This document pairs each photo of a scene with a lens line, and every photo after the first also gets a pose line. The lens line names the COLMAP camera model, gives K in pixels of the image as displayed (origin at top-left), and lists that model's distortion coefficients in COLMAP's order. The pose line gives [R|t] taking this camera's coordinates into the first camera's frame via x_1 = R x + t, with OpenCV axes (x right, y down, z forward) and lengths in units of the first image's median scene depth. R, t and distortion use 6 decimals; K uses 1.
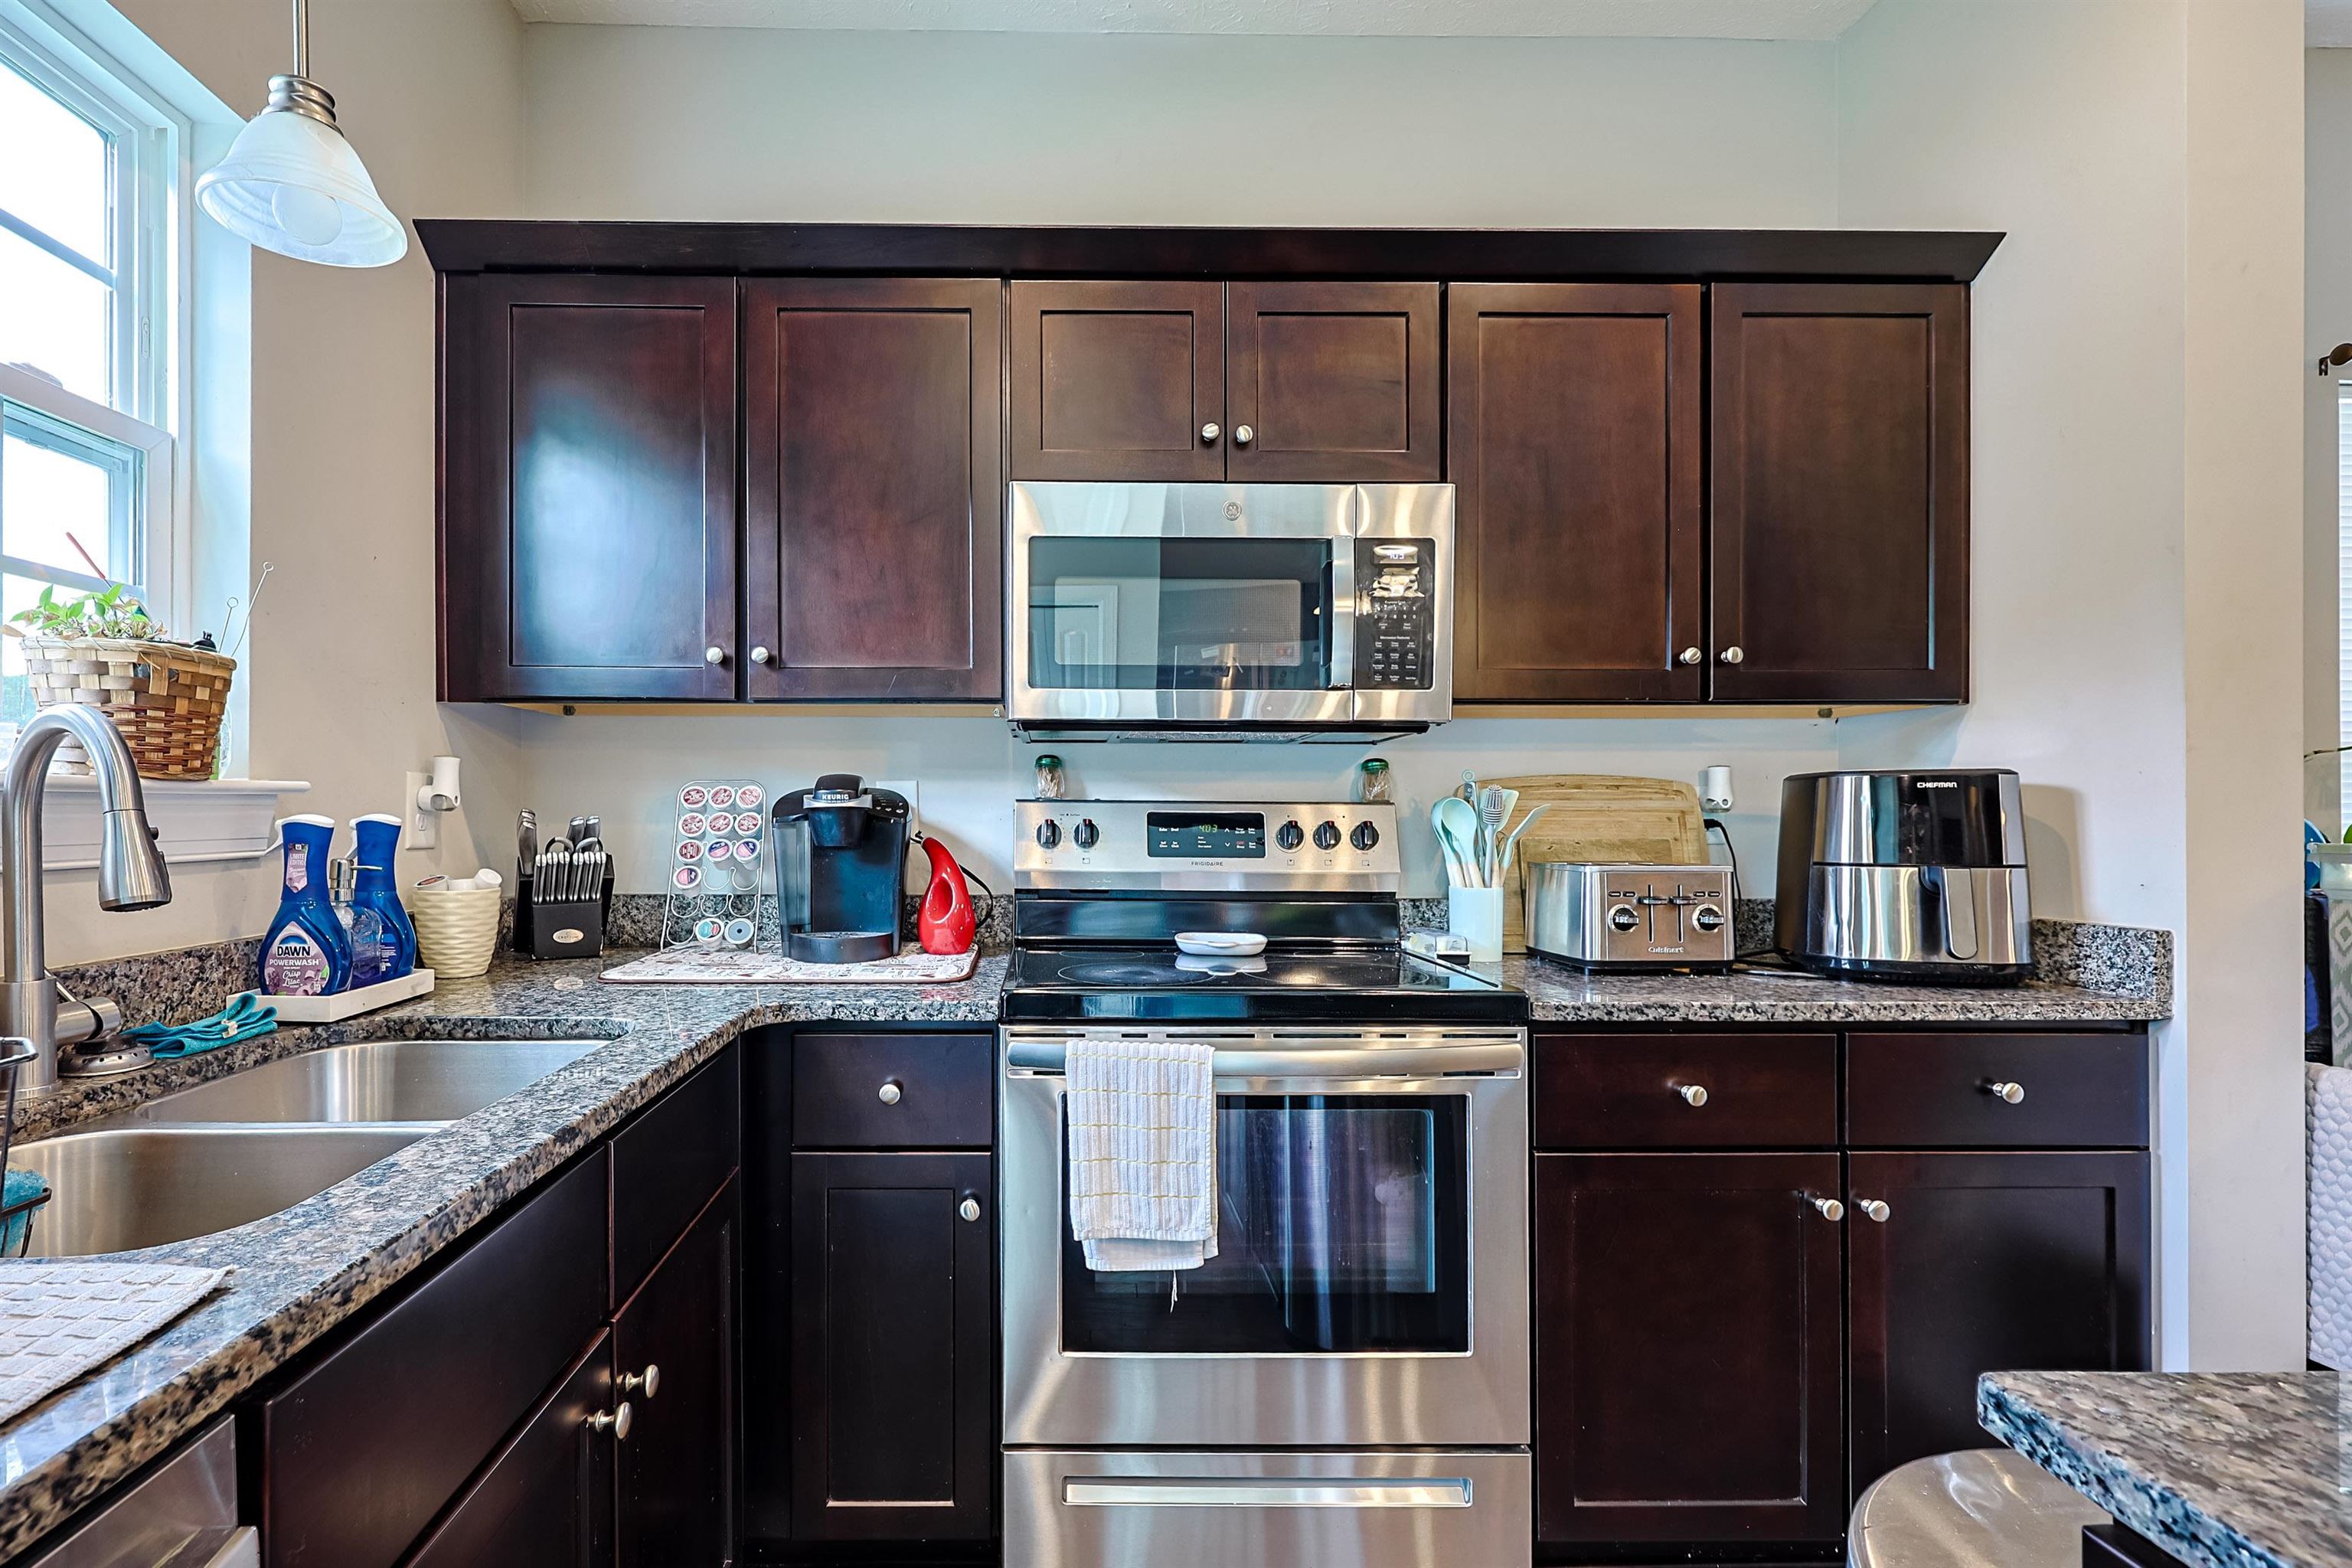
lens RADIAL K [[1075.8, 0, 1072.4], [0, 1075.8, 795.6], [0, 0, 1]] dist [0.002541, 0.000261]
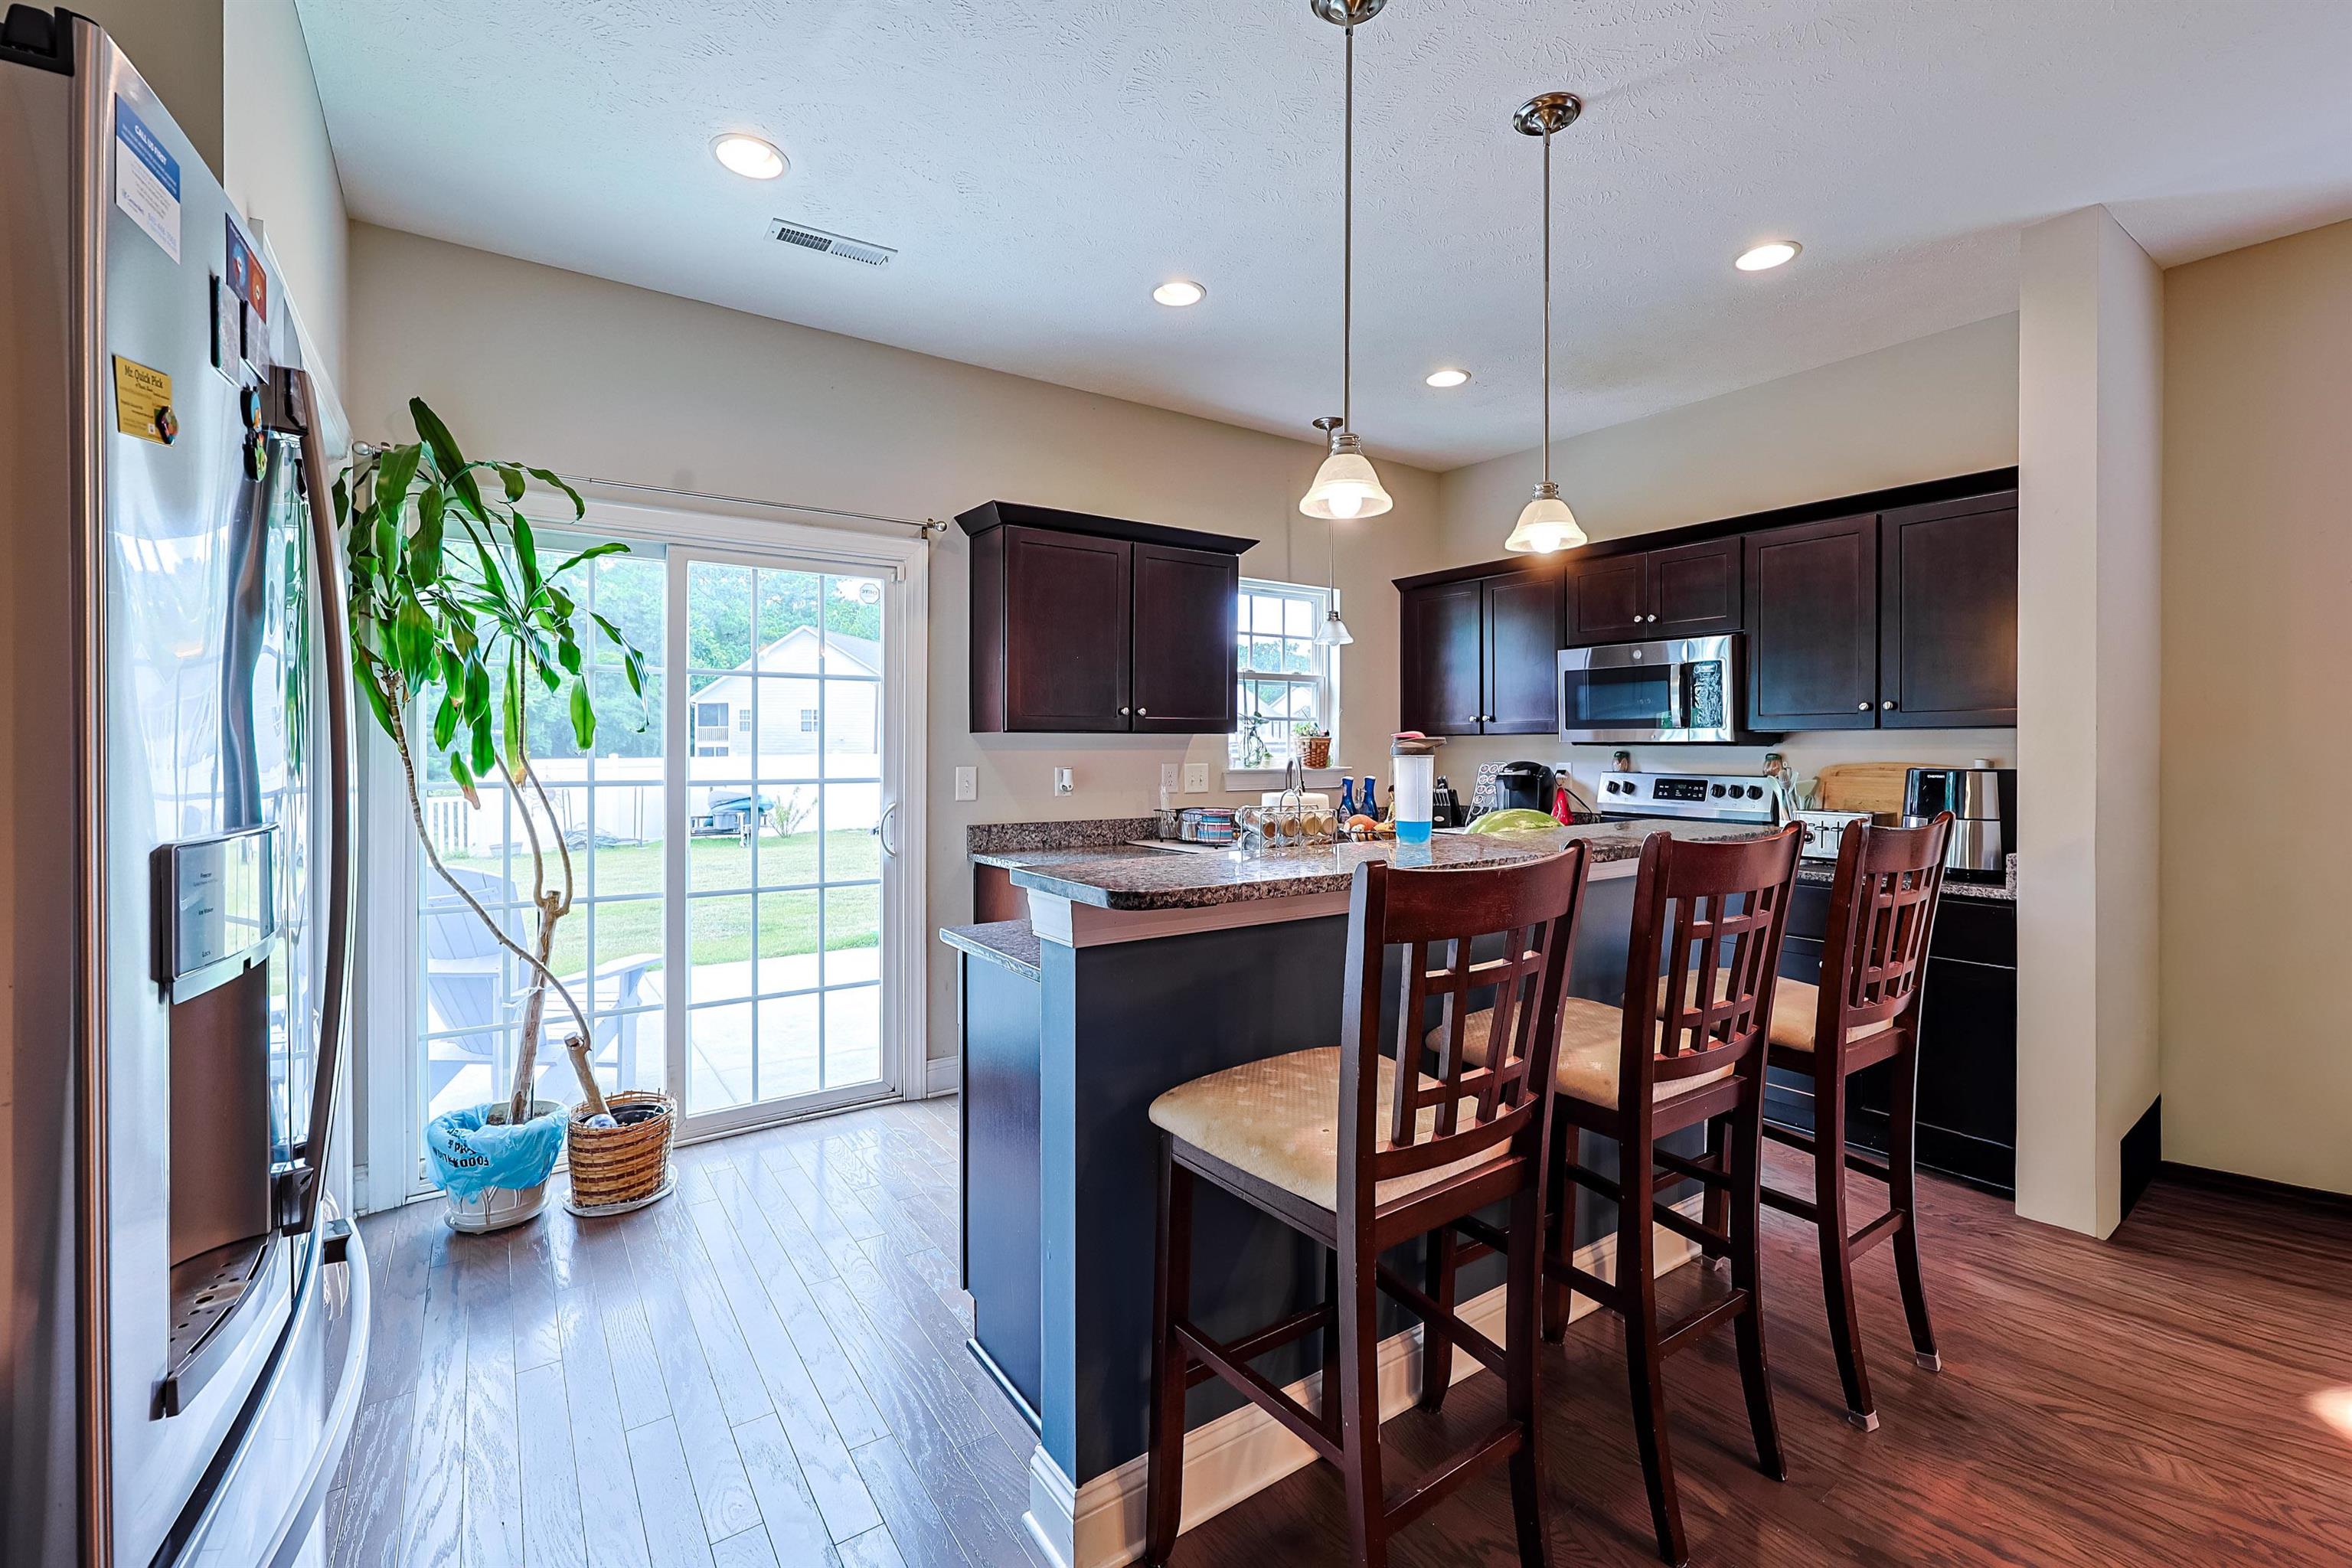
lens RADIAL K [[1019.6, 0, 1189.1], [0, 1019.6, 728.5], [0, 0, 1]] dist [0.001538, -0.000211]
pose [[0.564501, -0.019999, -0.825190, 1.408587], [0.014072, 0.999794, -0.014605, -0.078402], [0.825312, -0.003367, 0.564667, -1.077474]]
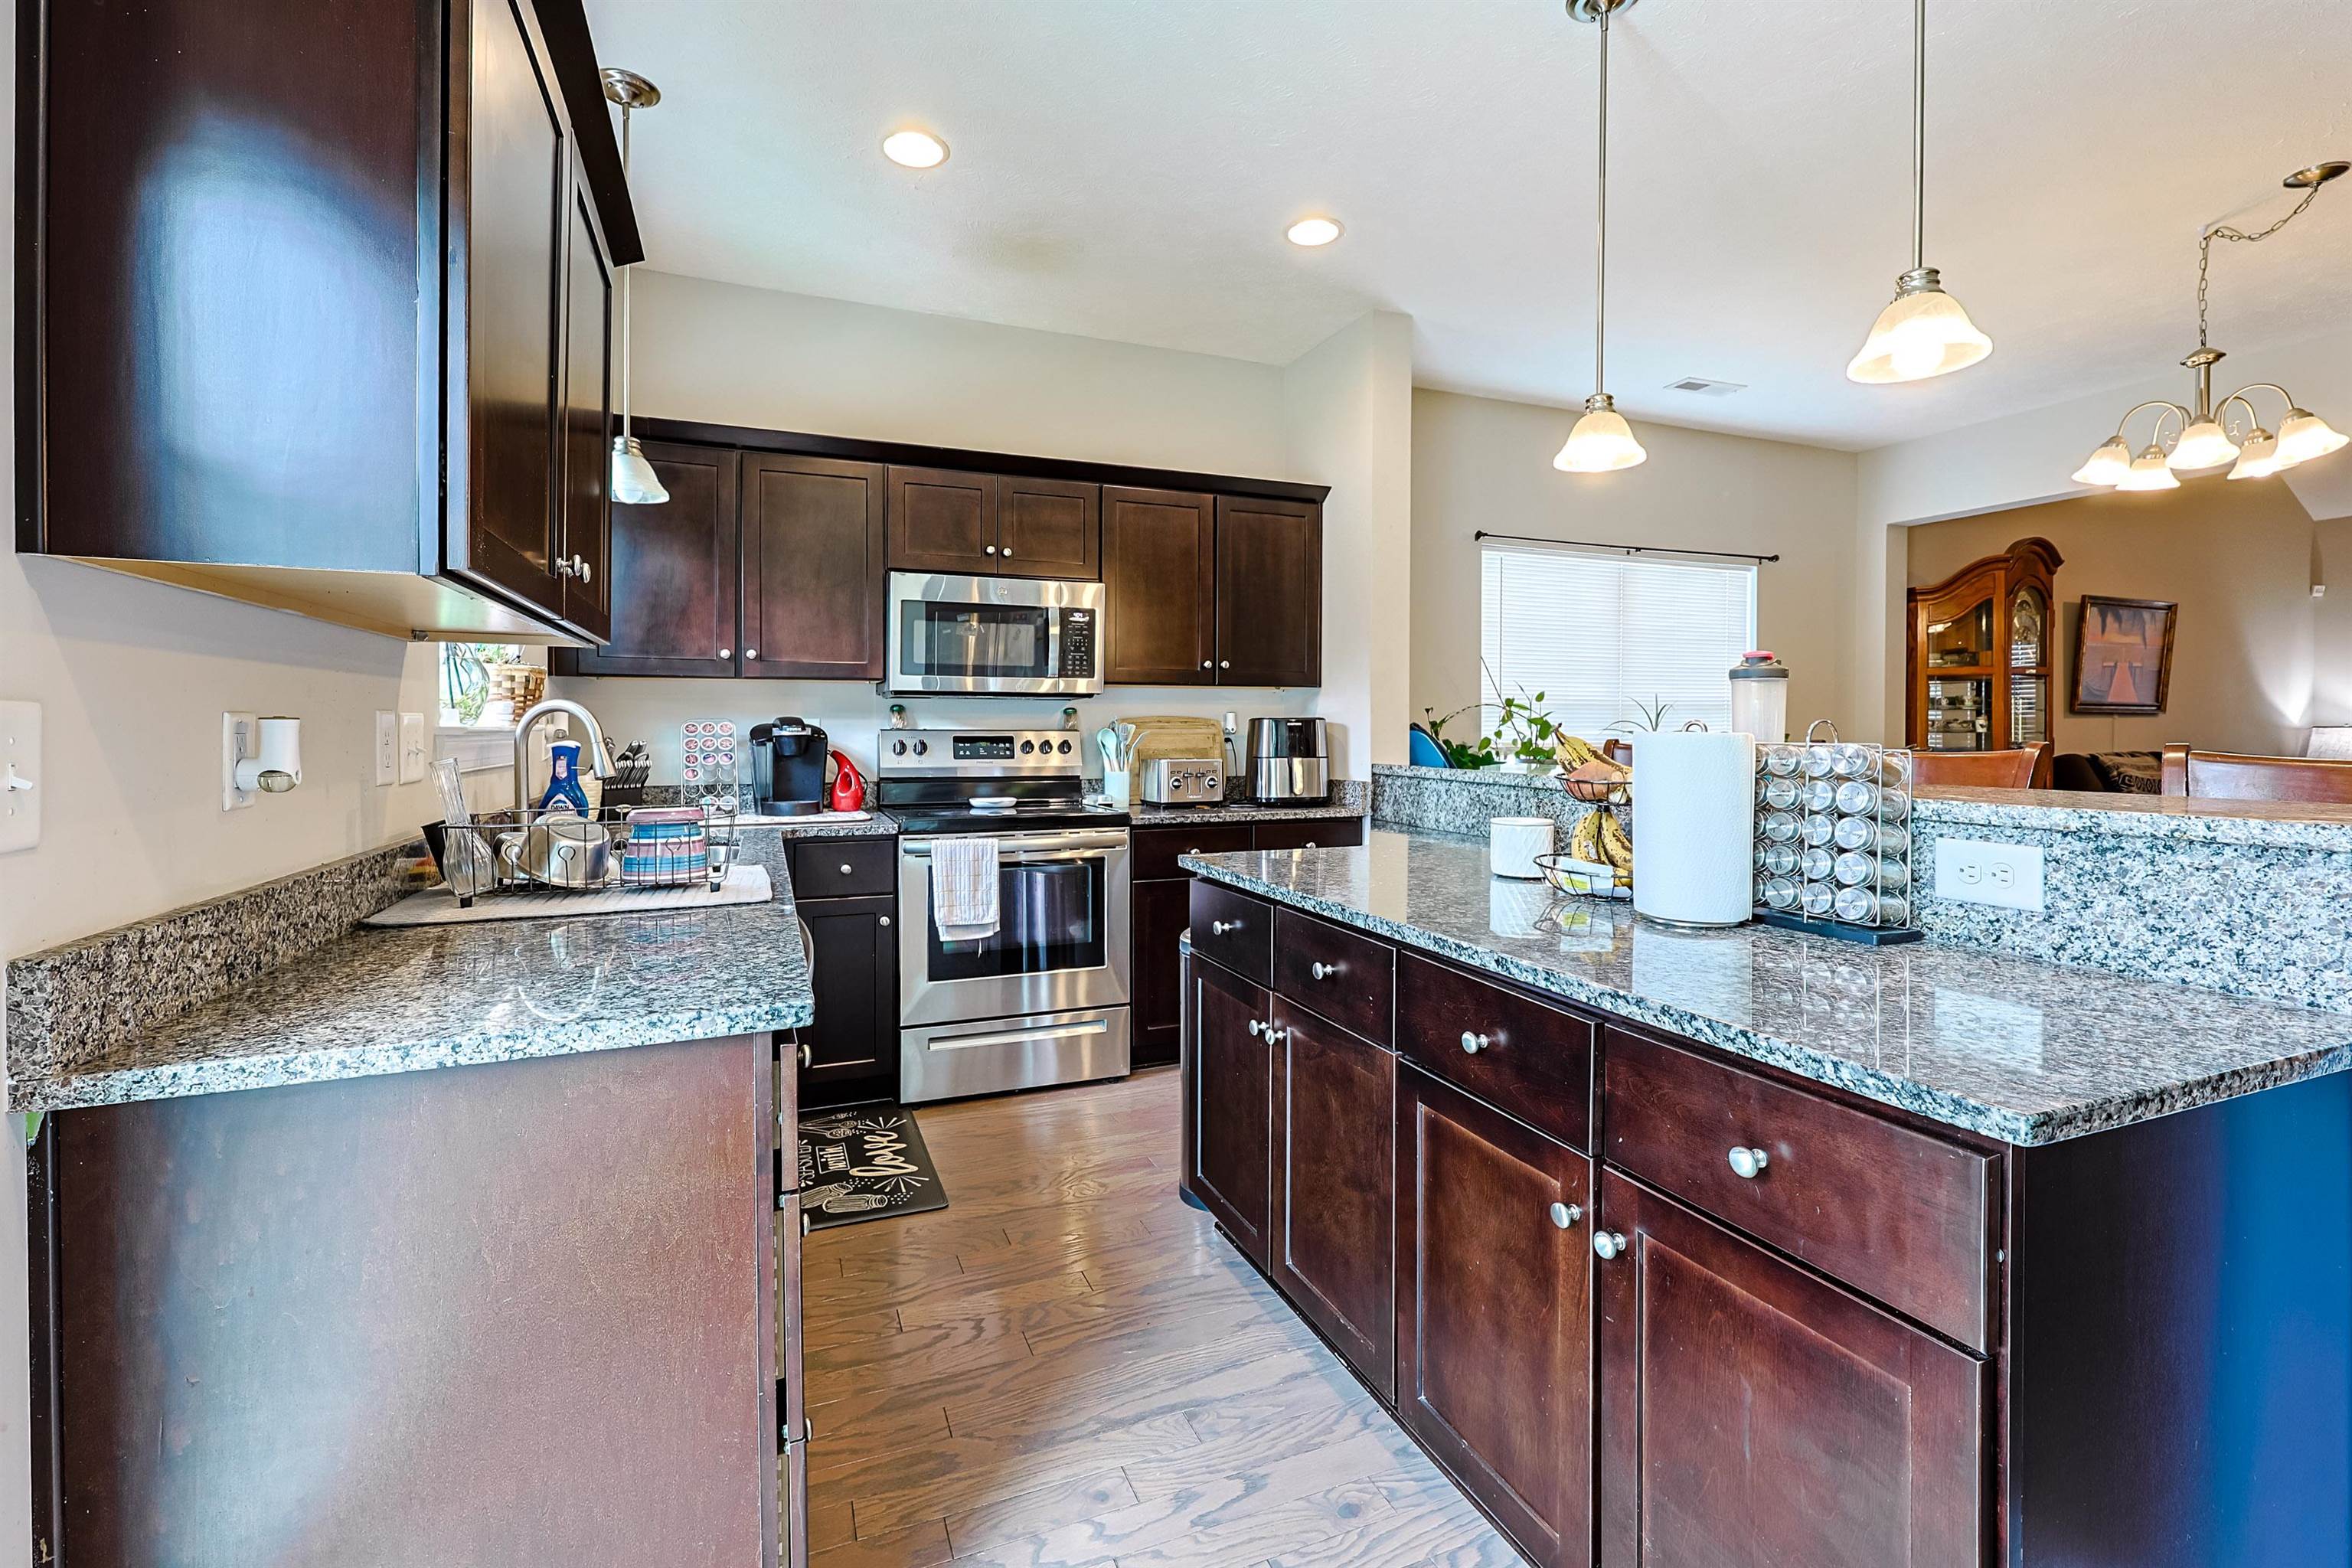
lens RADIAL K [[1019.6, 0, 1189.1], [0, 1019.6, 728.5], [0, 0, 1]] dist [0.001538, -0.000211]
pose [[0.930451, -0.002630, 0.366408, -0.228014], [-0.004253, 0.999829, 0.017975, -0.035710], [-0.366393, -0.018283, 0.930281, -0.933011]]
